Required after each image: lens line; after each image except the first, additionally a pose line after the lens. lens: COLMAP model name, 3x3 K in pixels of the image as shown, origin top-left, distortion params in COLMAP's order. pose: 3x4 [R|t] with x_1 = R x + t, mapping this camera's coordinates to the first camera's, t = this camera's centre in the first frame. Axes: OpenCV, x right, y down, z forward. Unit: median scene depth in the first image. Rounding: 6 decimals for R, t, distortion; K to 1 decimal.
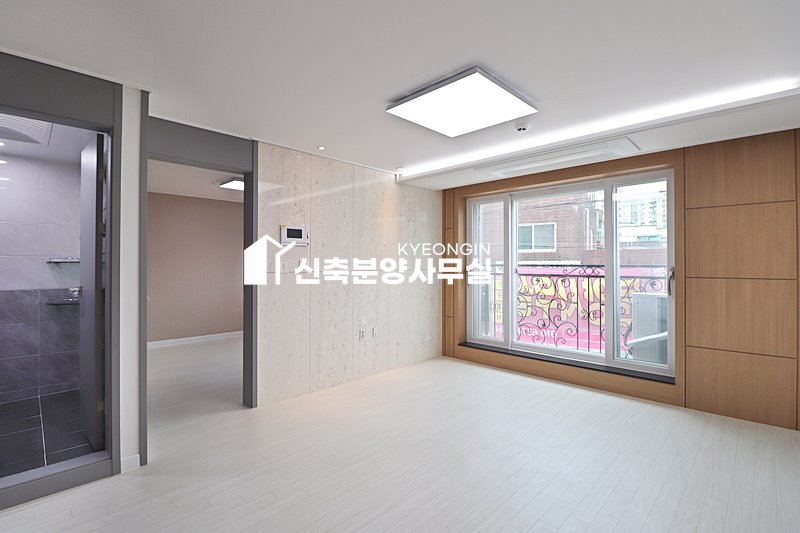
lens RADIAL K [[370.1, 0, 411.6], [0, 370.1, 258.8], [0, 0, 1]] dist [-0.002905, -0.012073]
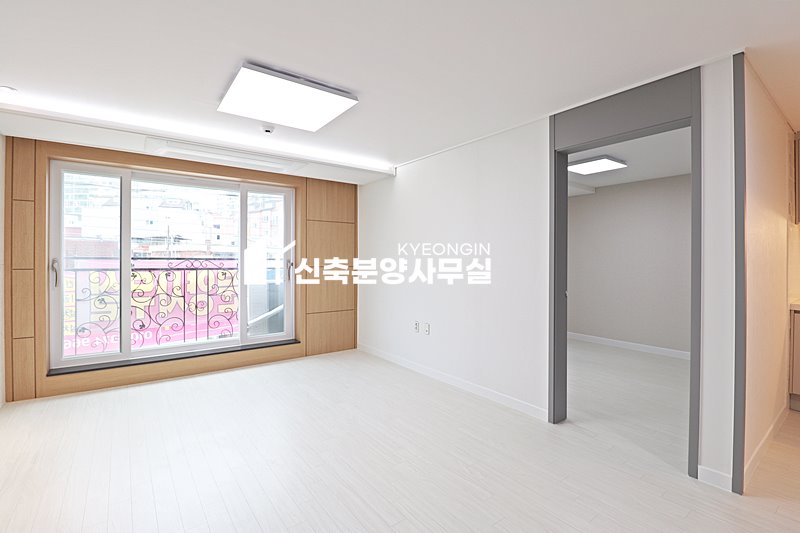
lens RADIAL K [[370.1, 0, 389.2], [0, 370.1, 259.5], [0, 0, 1]] dist [-0.002905, -0.012073]
pose [[0.198640, -0.004058, 0.980064, -0.462737], [-0.019940, 0.999768, 0.008181, 0.002369], [-0.979870, -0.021168, 0.198513, 0.296755]]
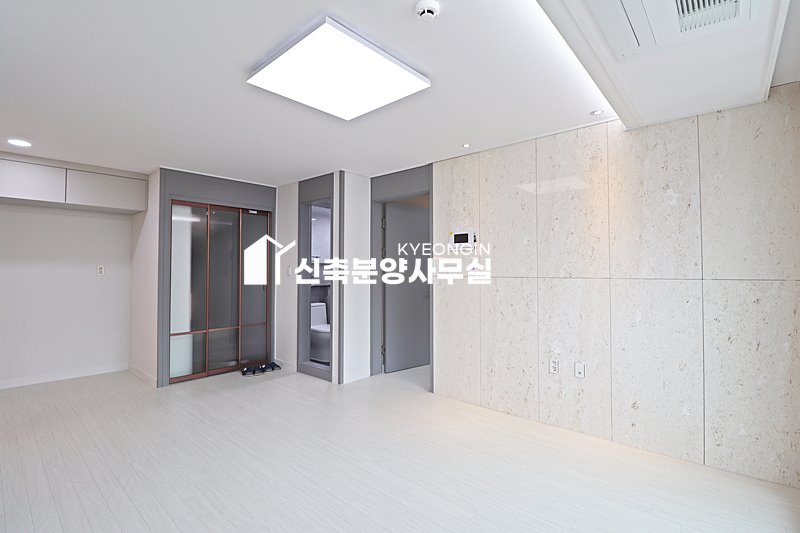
lens RADIAL K [[370.1, 0, 404.2], [0, 370.1, 263.1], [0, 0, 1]] dist [-0.002905, -0.012073]
pose [[0.038983, -0.022630, -0.998984, 0.572669], [0.011844, 0.999684, -0.022184, 0.016161], [0.999170, -0.010968, 0.039239, 0.671562]]
